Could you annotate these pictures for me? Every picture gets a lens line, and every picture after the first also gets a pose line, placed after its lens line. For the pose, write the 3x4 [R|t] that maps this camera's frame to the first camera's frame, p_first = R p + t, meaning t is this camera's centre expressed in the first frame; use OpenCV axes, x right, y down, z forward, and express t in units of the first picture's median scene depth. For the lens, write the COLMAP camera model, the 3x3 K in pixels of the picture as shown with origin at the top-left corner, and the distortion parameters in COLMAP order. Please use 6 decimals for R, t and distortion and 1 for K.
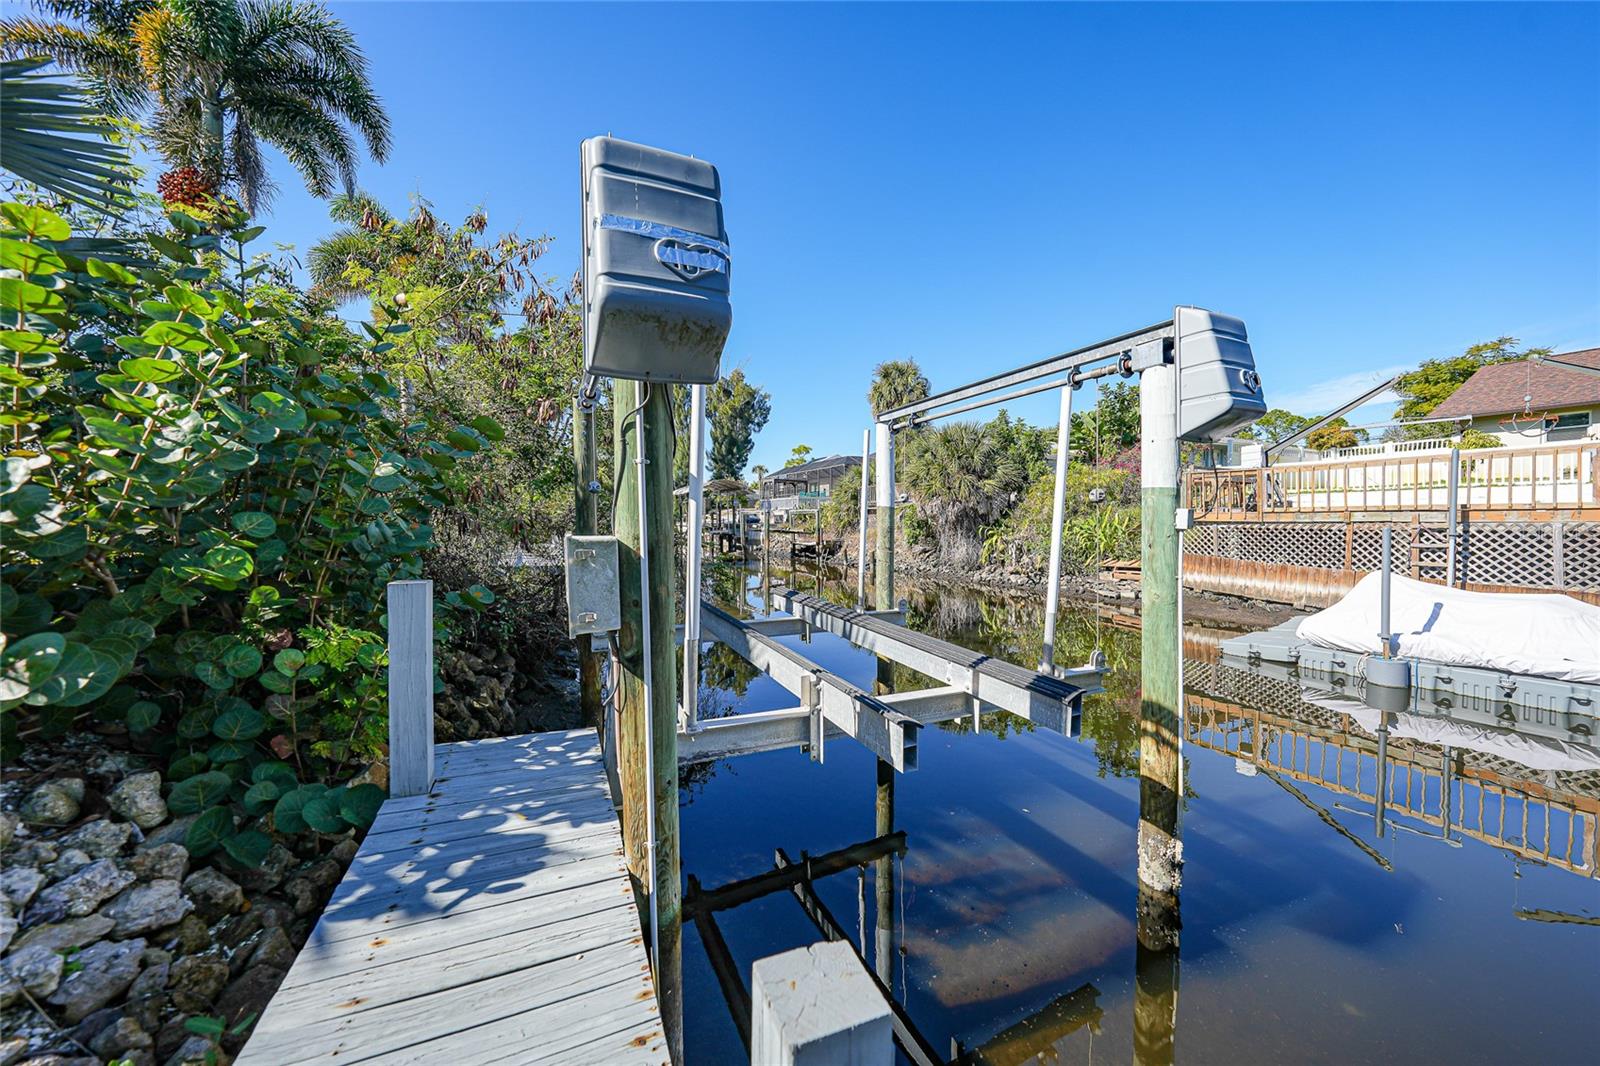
lens RADIAL K [[565.3, 0, 807.7], [0, 565.3, 528.6], [0, 0, 1]] dist [-0.023739, 0.006303]
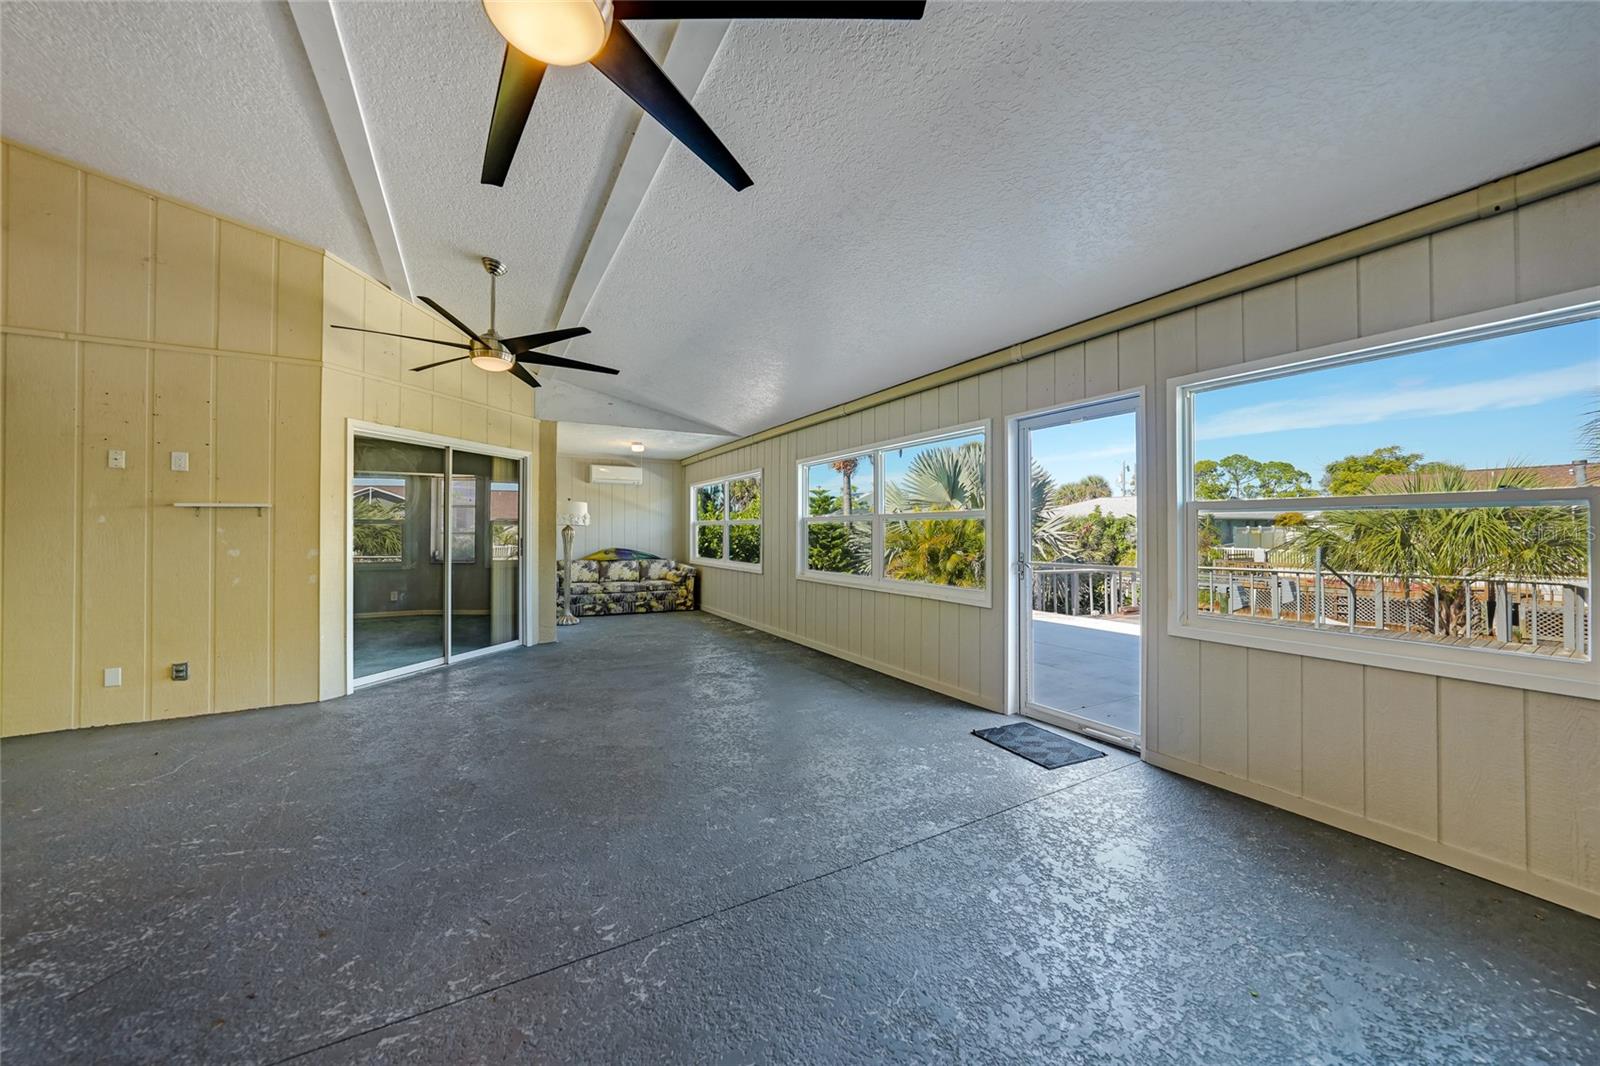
lens RADIAL K [[572.0, 0, 793.3], [0, 572.0, 530.6], [0, 0, 1]] dist [-0.016219, -0.000020]
pose [[0.998729, 0.004889, 0.050172, -0.617870], [-0.004331, 0.999928, -0.011209, -0.116882], [-0.050224, 0.010977, 0.998678, -0.598501]]
